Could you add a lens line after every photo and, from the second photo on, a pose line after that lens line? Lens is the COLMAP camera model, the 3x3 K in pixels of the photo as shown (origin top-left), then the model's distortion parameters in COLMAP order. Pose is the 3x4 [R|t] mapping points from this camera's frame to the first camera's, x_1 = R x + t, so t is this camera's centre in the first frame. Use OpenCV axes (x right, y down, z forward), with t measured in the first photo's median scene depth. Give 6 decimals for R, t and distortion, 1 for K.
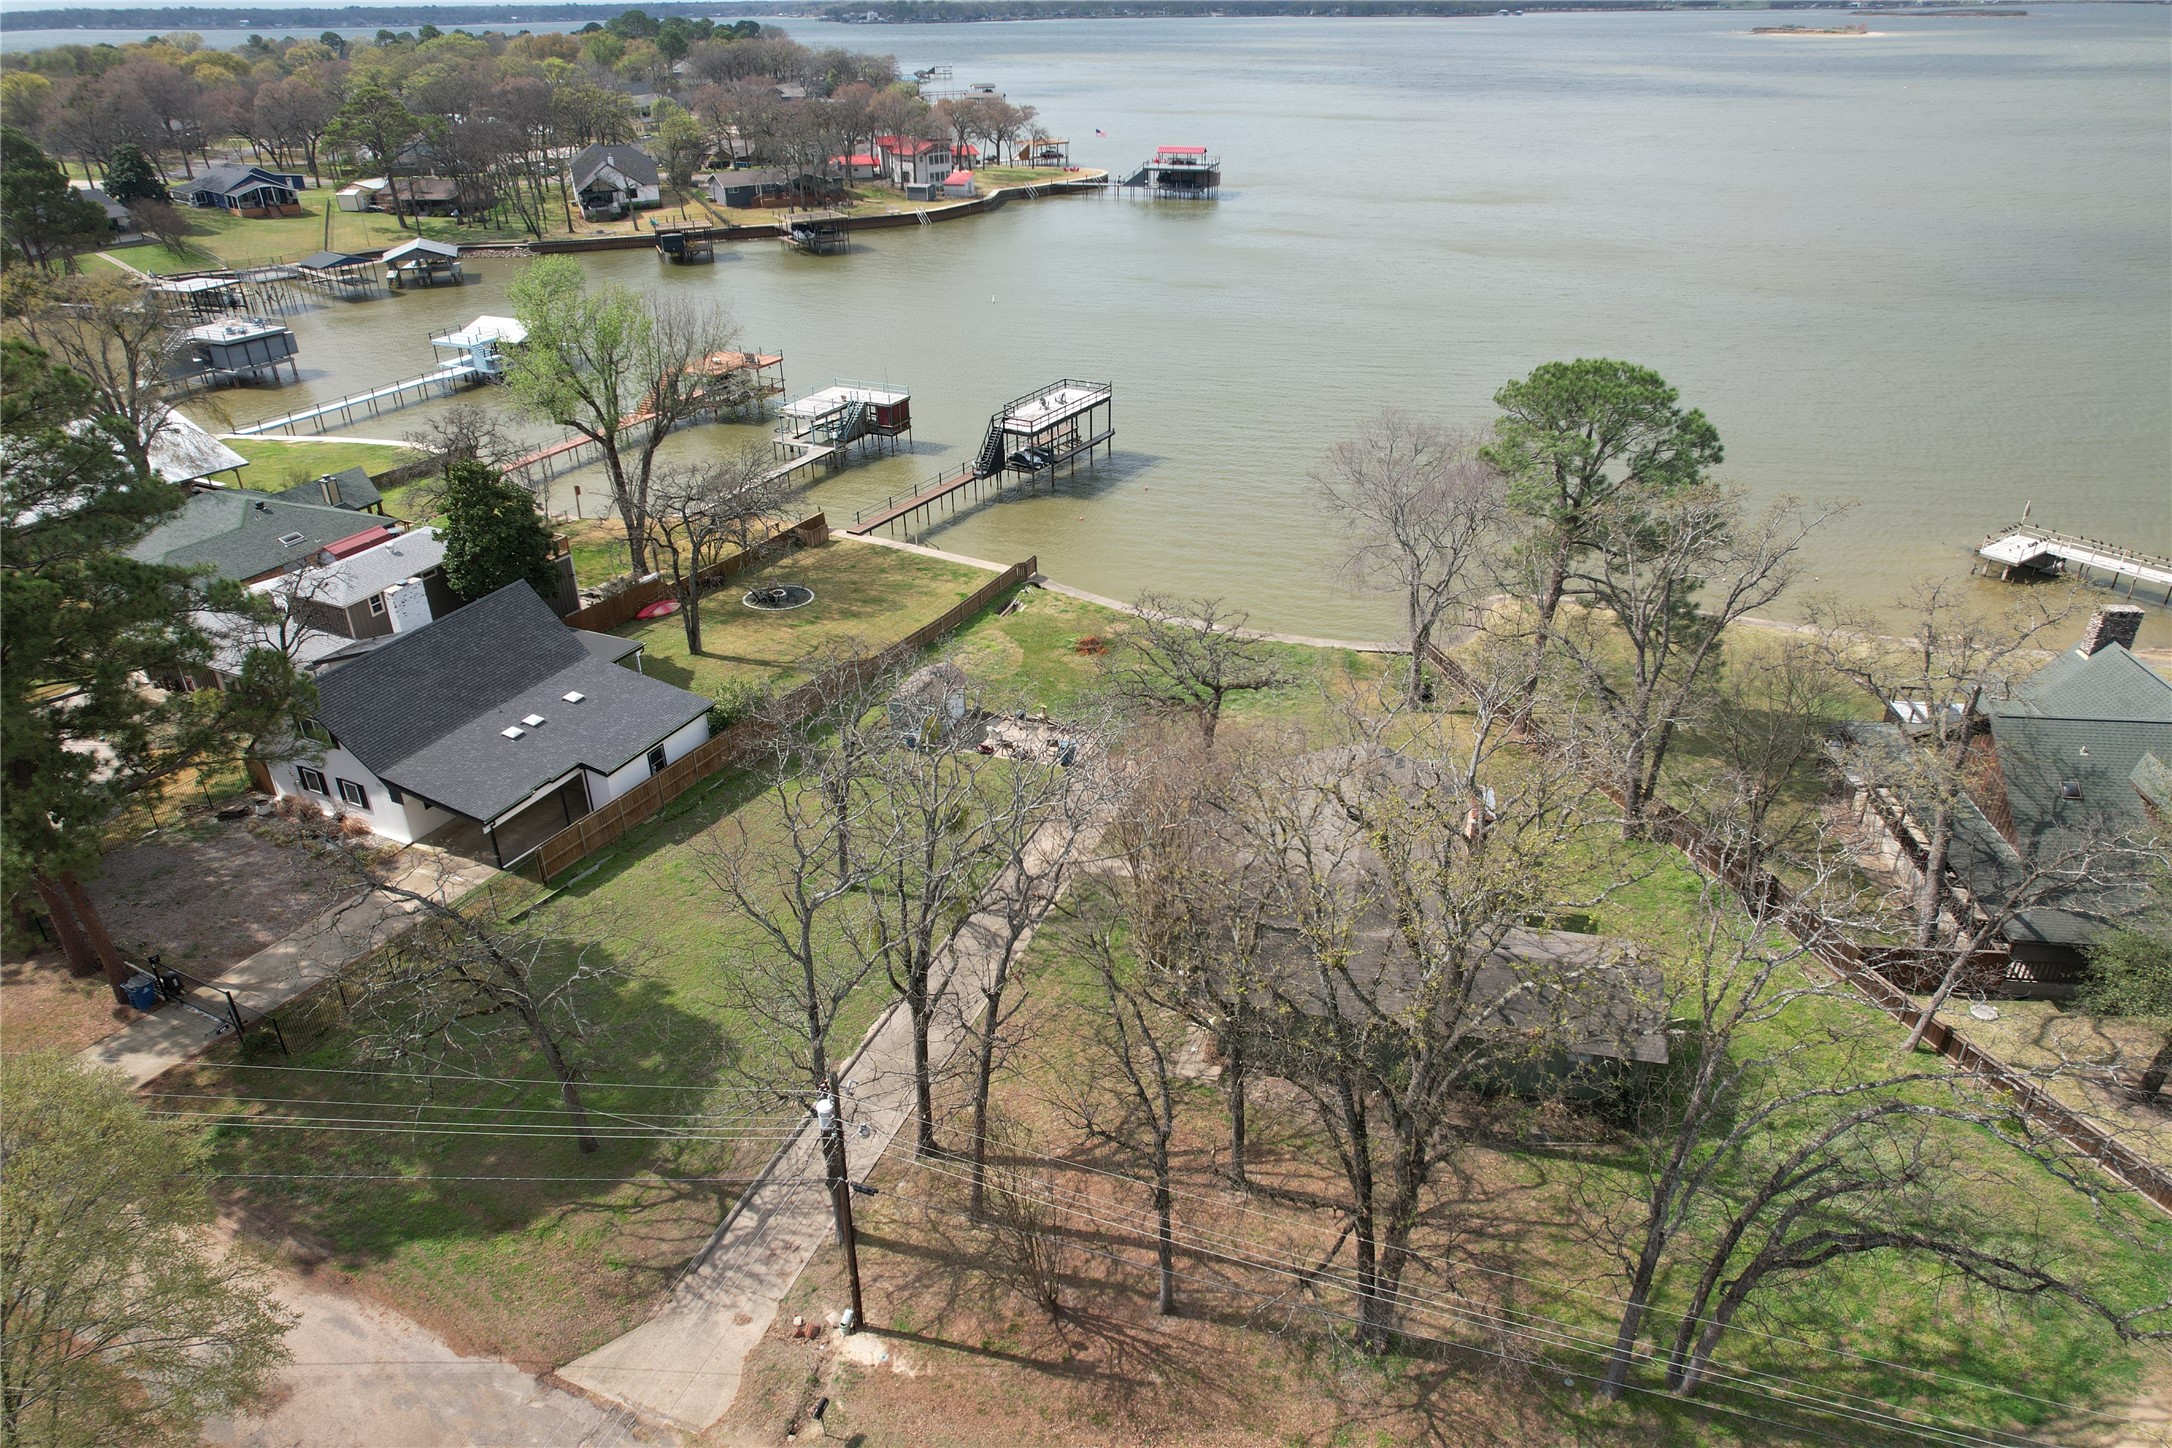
lens RADIAL K [[1400.2, 0, 1089.8], [0, 1400.2, 718.4], [0, 0, 1]] dist [-0.073111, 0.060894]
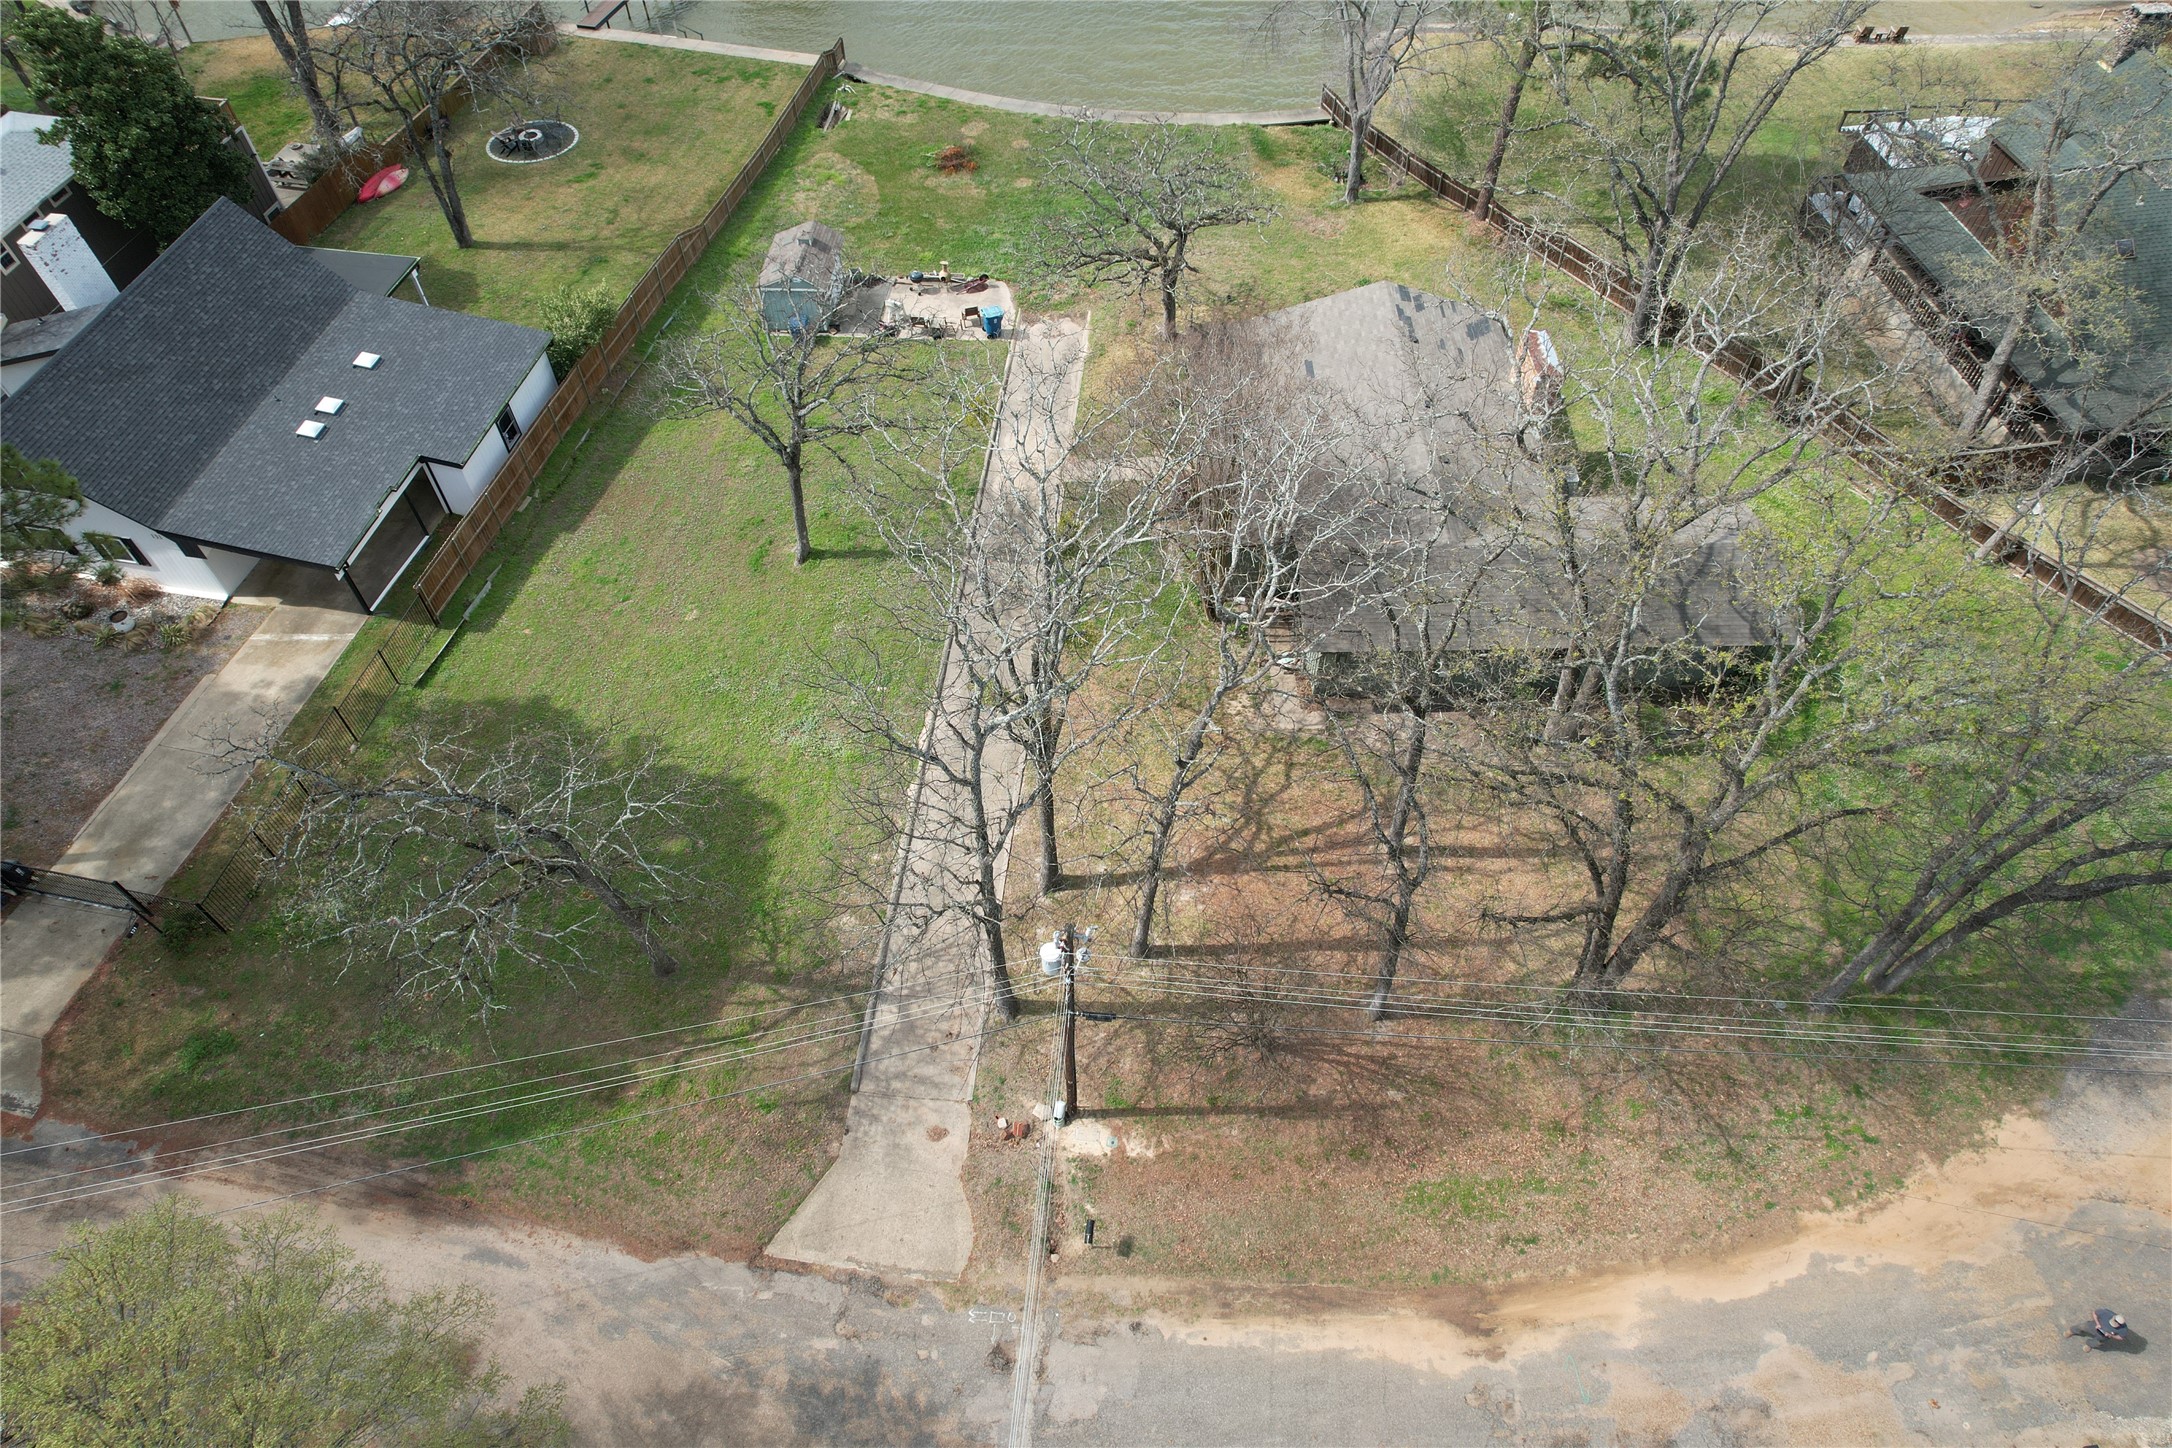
lens RADIAL K [[1400.2, 0, 1089.8], [0, 1400.2, 718.4], [0, 0, 1]] dist [-0.073111, 0.060894]
pose [[0.967228, -0.197454, 0.159628, -0.190626], [0.116287, 0.903361, 0.412815, -0.134017], [-0.225714, -0.380724, 0.896718, 0.205030]]
